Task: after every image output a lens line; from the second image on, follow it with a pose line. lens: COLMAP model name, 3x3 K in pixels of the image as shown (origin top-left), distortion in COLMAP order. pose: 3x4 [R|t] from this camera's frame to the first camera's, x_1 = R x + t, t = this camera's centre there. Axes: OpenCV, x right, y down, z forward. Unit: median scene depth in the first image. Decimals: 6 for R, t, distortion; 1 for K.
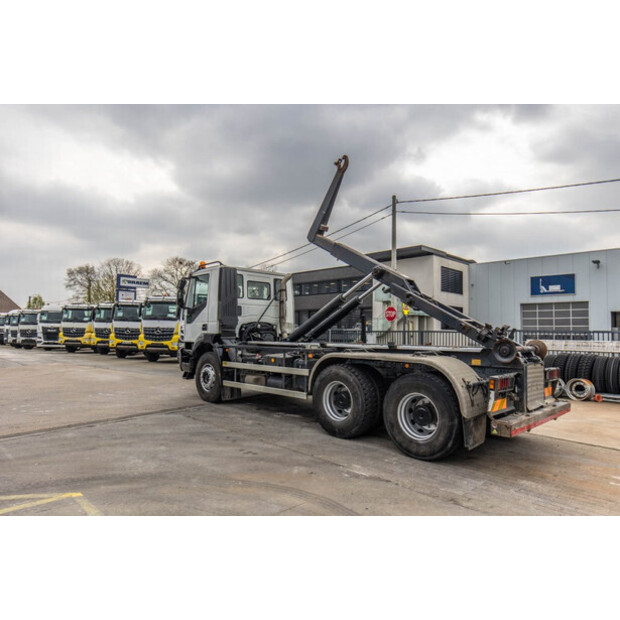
lens RADIAL K [[418.7, 0, 310.0], [0, 418.7, 310.0], [0, 0, 1]] dist [-0.005594, -0.002080]
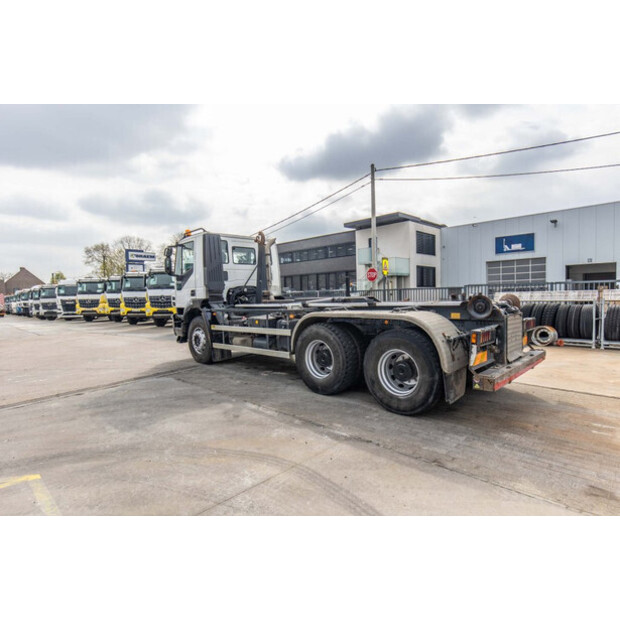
lens RADIAL K [[359.9, 0, 314.2], [0, 359.9, 311.0], [0, 0, 1]] dist [0.001691, 0.000496]
pose [[0.998775, -0.042416, 0.025473, 0.029263], [0.039708, 0.994322, 0.098731, 0.011184], [-0.029516, -0.097598, 0.994788, 0.114477]]
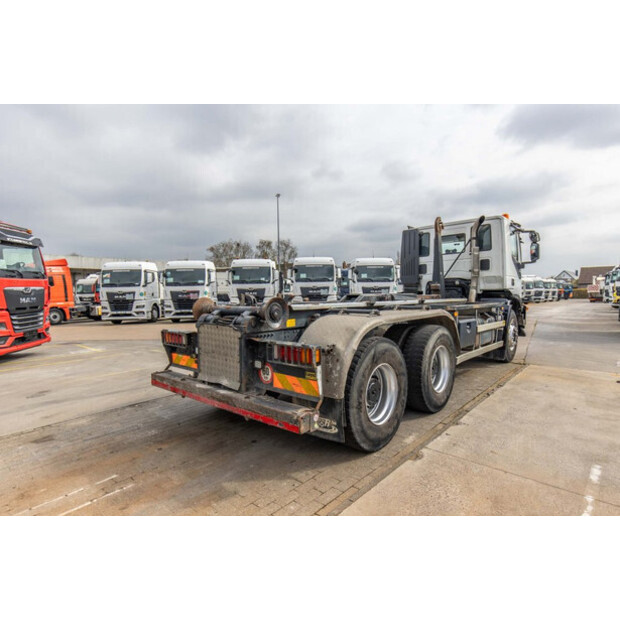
lens RADIAL K [[359.9, 0, 314.2], [0, 359.9, 311.0], [0, 0, 1]] dist [0.001691, 0.000496]
pose [[0.071722, 0.030079, -0.996971, 0.831421], [0.071882, 0.996790, 0.035245, 0.064727], [0.994831, -0.074192, 0.069329, 0.791788]]
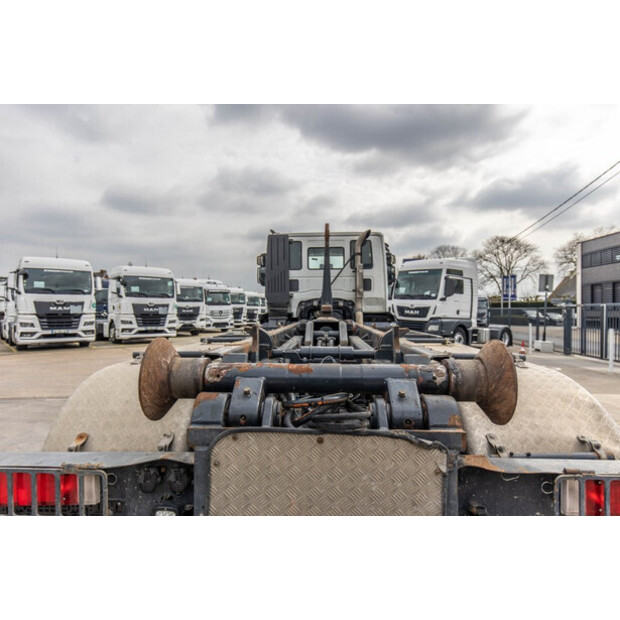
lens RADIAL K [[383.9, 0, 312.3], [0, 383.9, 311.9], [0, 0, 1]] dist [0.001999, 0.001137]
pose [[0.686463, -0.011689, -0.727071, 0.483661], [0.049966, 0.998266, 0.031127, 0.038735], [0.725446, -0.057696, 0.685857, 0.599978]]
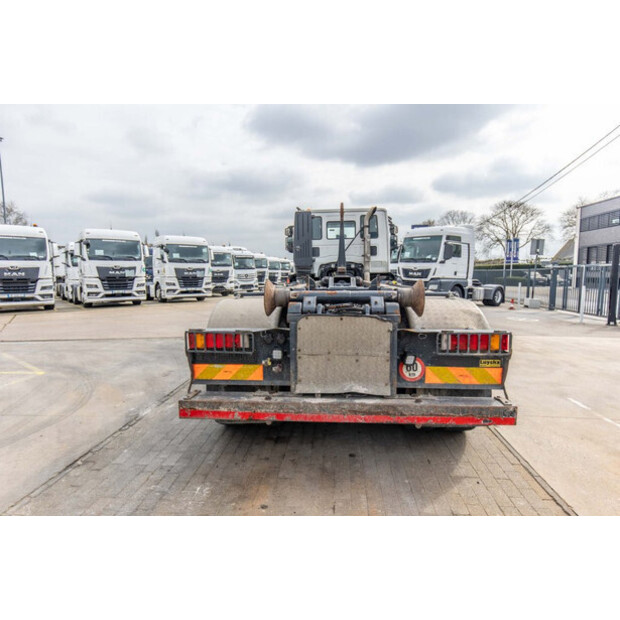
lens RADIAL K [[359.9, 0, 314.2], [0, 359.9, 311.0], [0, 0, 1]] dist [0.001691, 0.000496]
pose [[0.660551, 0.057333, -0.748589, 0.610683], [0.057857, 0.990228, 0.126892, 0.040598], [0.748549, -0.127130, 0.650779, 0.465412]]
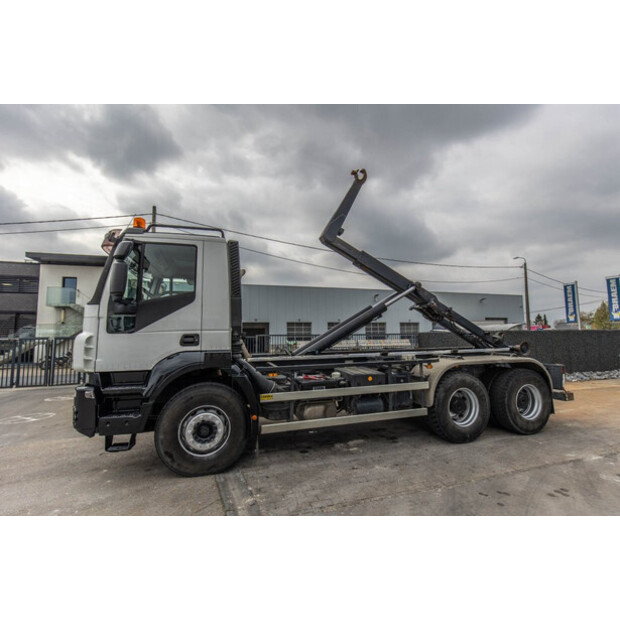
lens RADIAL K [[293.9, 0, 313.2], [0, 293.9, 306.1], [0, 0, 1]] dist [0.001389, 0.000118]
pose [[0.462575, 0.068658, 0.883918, -0.620000], [-0.027035, 0.997626, -0.063342, 0.019510], [-0.886168, 0.005403, 0.463333, 0.801909]]
